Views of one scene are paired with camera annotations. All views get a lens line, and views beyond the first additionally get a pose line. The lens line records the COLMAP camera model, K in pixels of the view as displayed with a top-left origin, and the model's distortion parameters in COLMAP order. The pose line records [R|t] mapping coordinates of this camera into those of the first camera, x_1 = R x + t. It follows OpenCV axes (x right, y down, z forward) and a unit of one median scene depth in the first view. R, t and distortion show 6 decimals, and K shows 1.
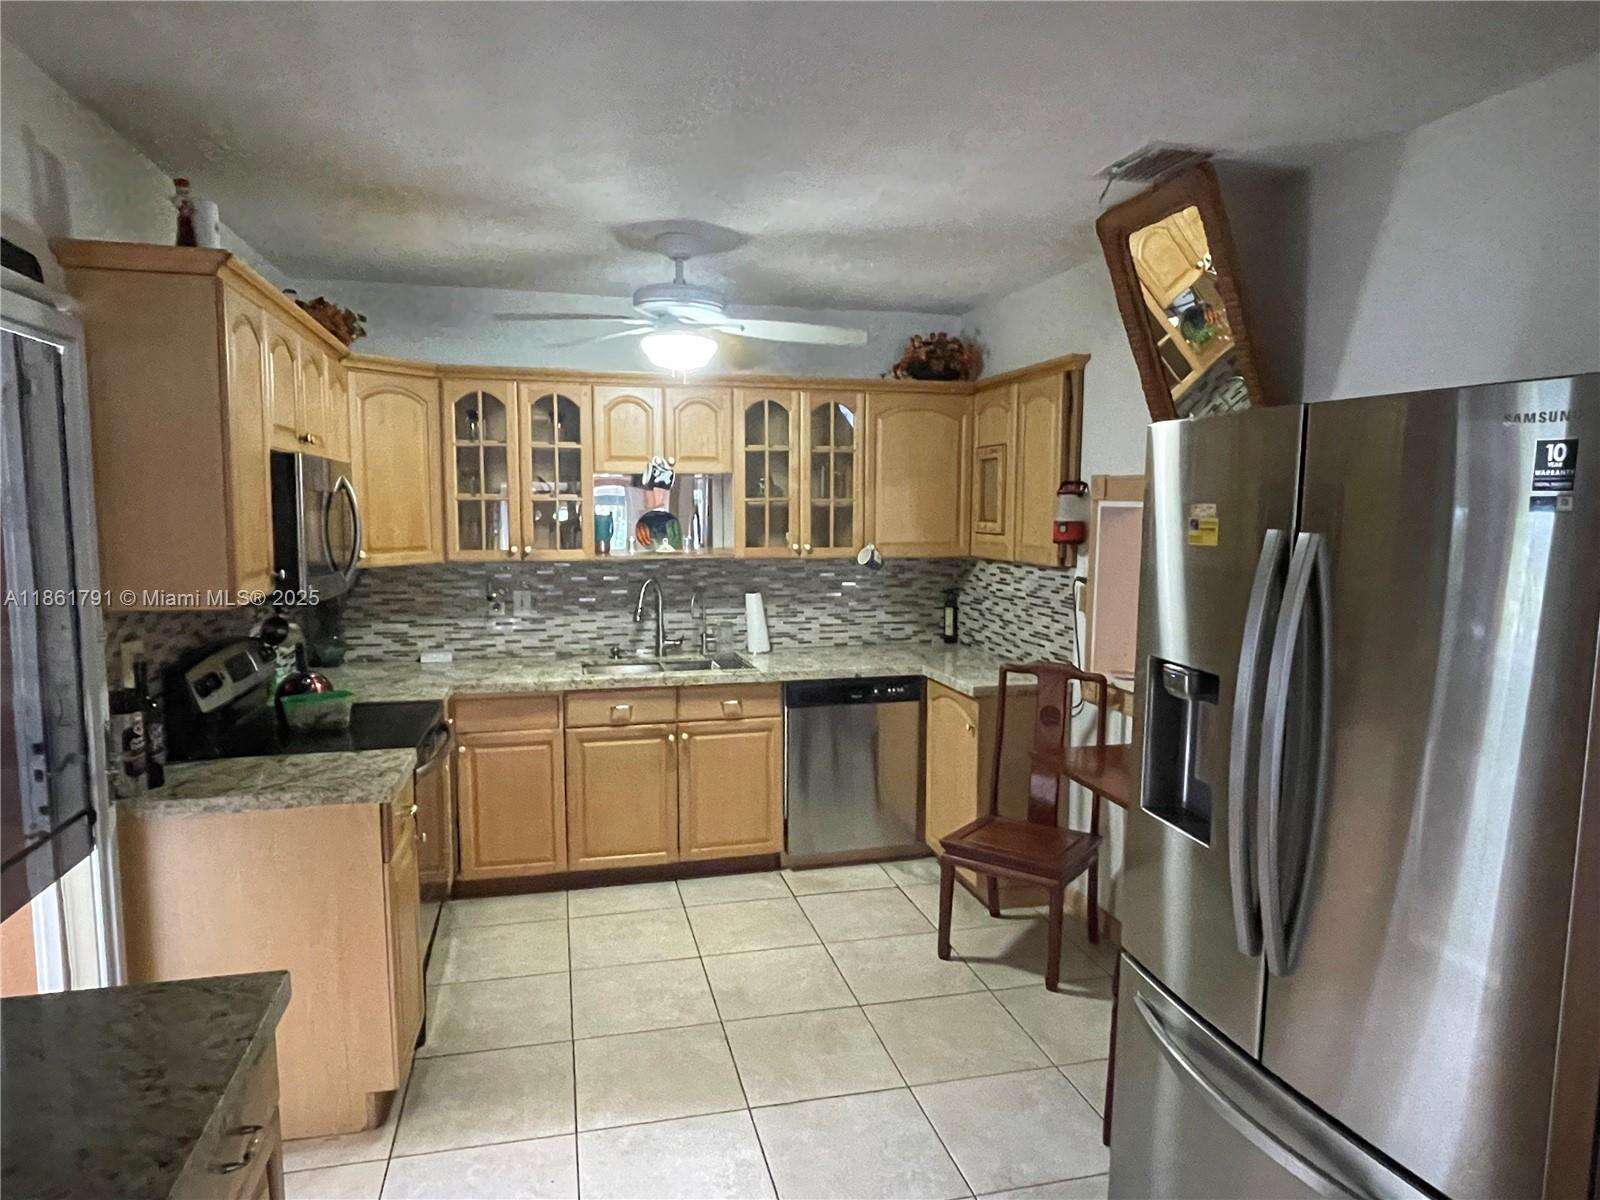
lens RADIAL K [[998.4, 0, 796.1], [0, 998.4, 600.7], [0, 0, 1]] dist [0.006030, -0.004837]
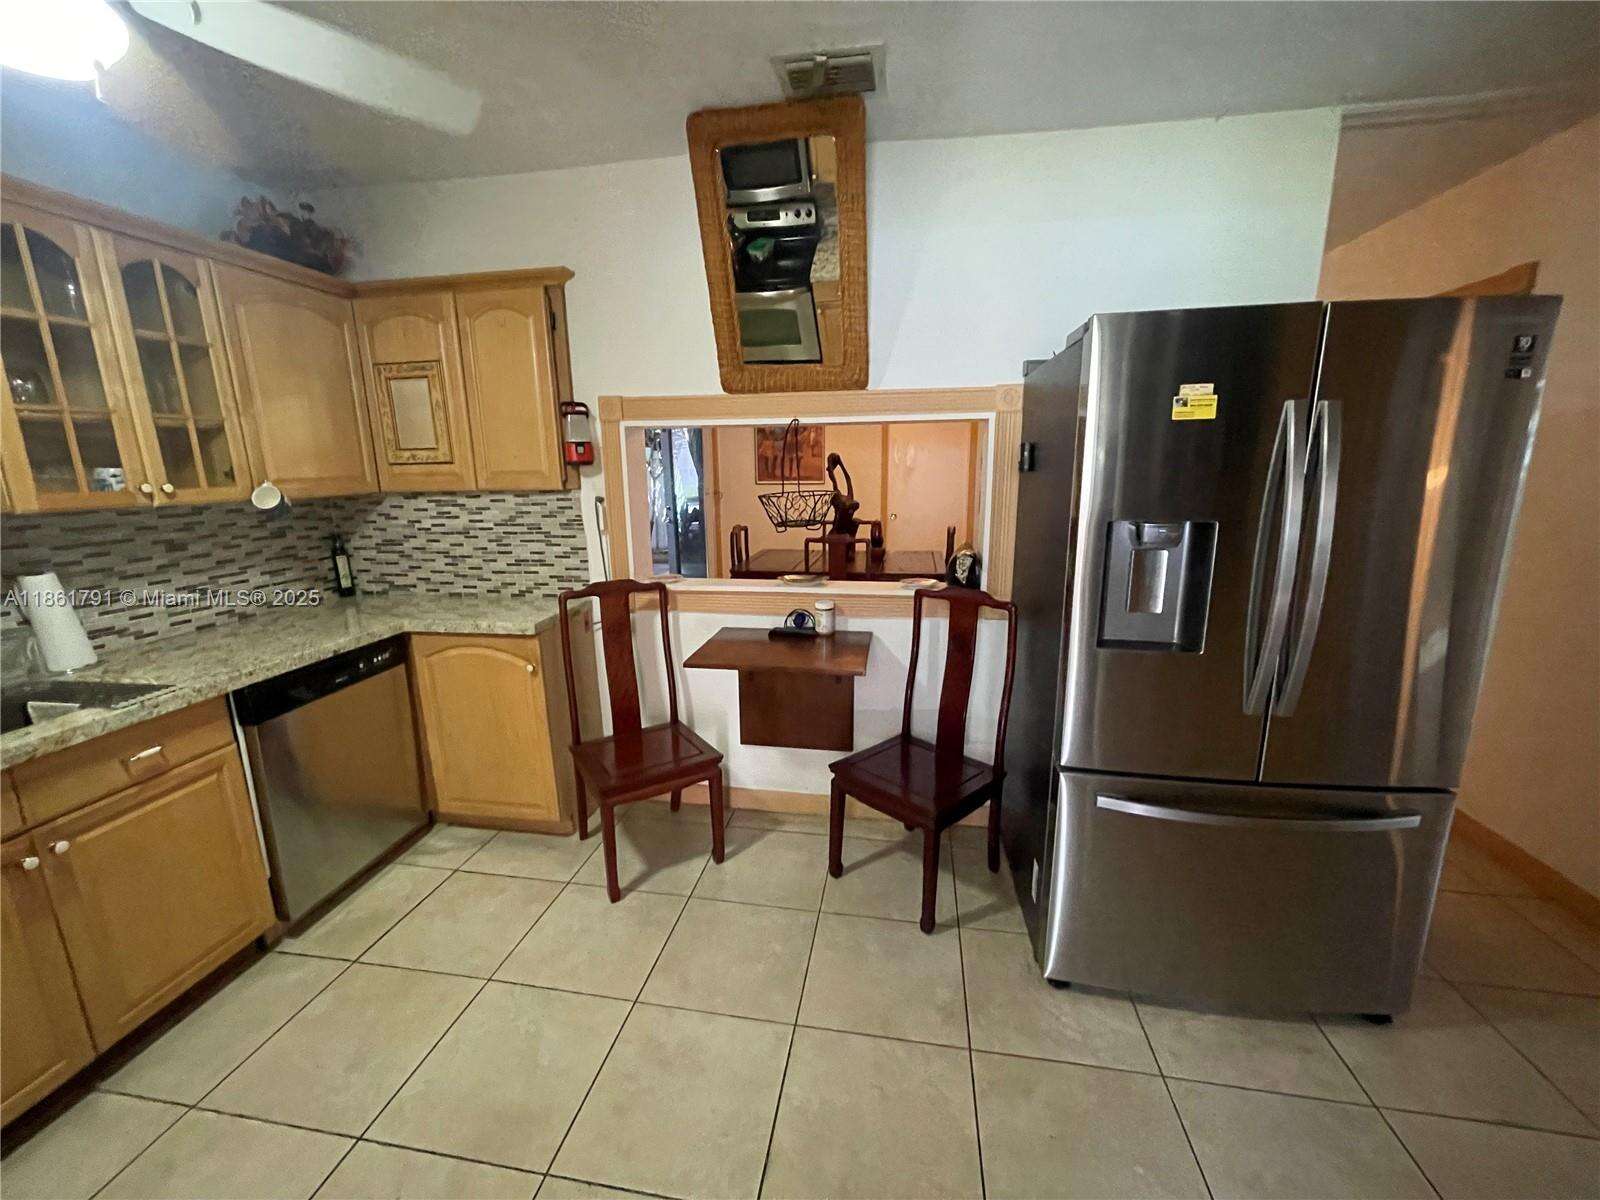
lens RADIAL K [[645.1, 0, 804.8], [0, 645.1, 600.1], [0, 0, 1]] dist [-0.003361, 0.000619]
pose [[0.393230, -0.202829, 0.896789, -0.224947], [0.107603, 0.978814, 0.174198, -0.010631], [-0.913122, 0.027998, 0.406724, 0.464551]]
